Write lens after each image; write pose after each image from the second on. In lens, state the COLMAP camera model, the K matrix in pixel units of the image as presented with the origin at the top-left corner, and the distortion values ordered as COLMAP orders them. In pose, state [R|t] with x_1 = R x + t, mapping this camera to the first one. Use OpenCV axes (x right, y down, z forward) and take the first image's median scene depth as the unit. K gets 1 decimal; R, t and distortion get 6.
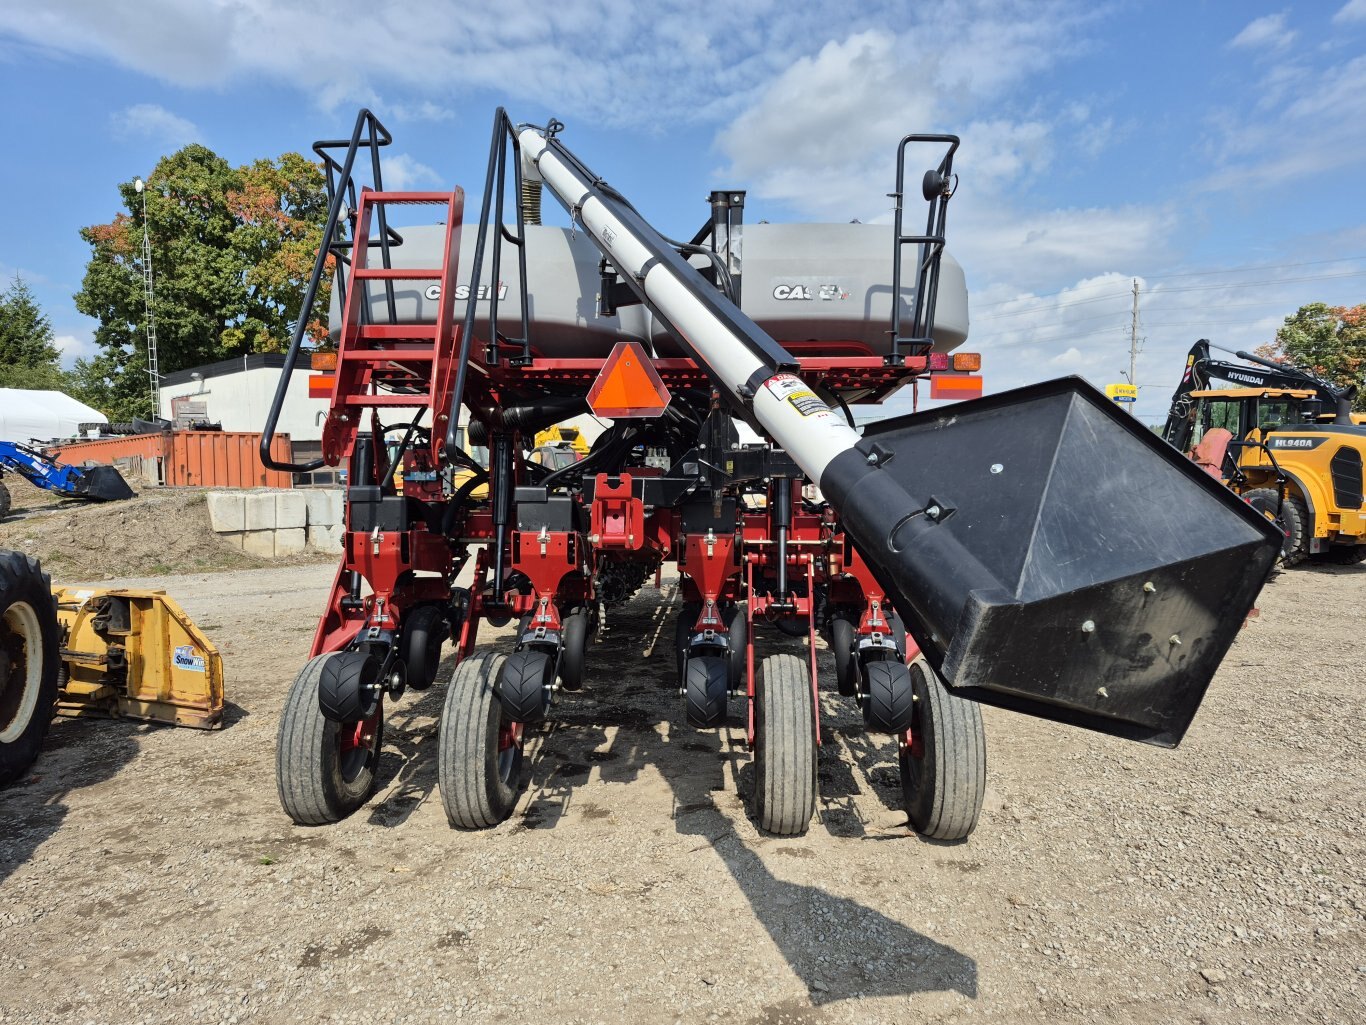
lens RADIAL K [[987.9, 0, 679.7], [0, 987.9, 540.0], [0, 0, 1]] dist [0.040617, -0.039468]
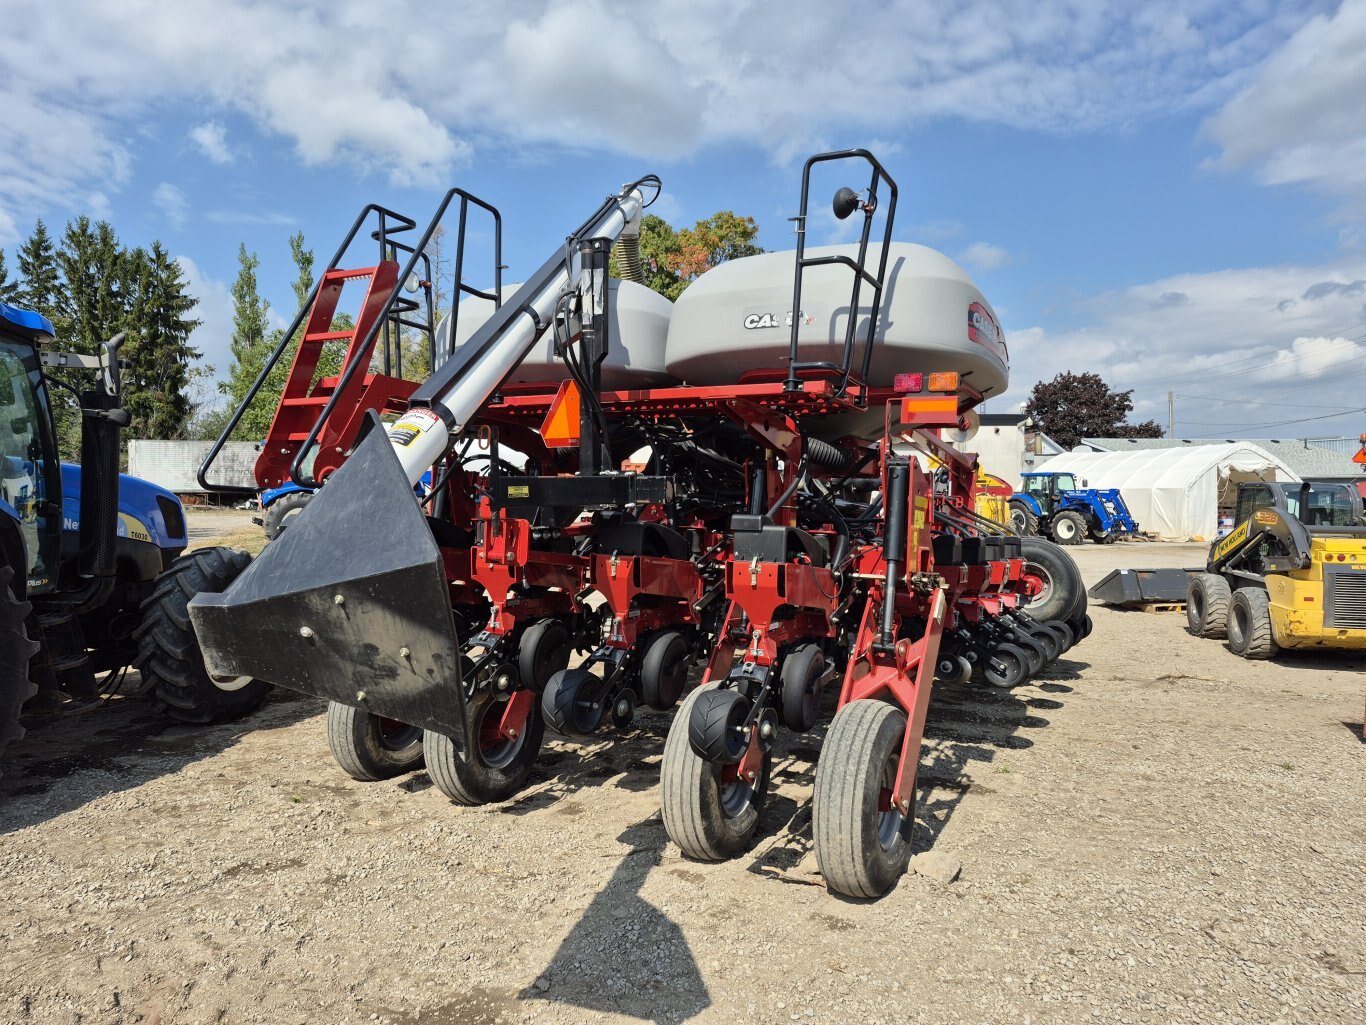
lens RADIAL K [[988.7, 0, 645.9], [0, 988.7, 524.4], [0, 0, 1]] dist [0.019872, -0.004477]
pose [[0.880439, 0.025418, -0.473477, 0.492028], [-0.045787, 0.998453, -0.031540, -0.006597], [0.471943, 0.049448, 0.880241, 0.069698]]
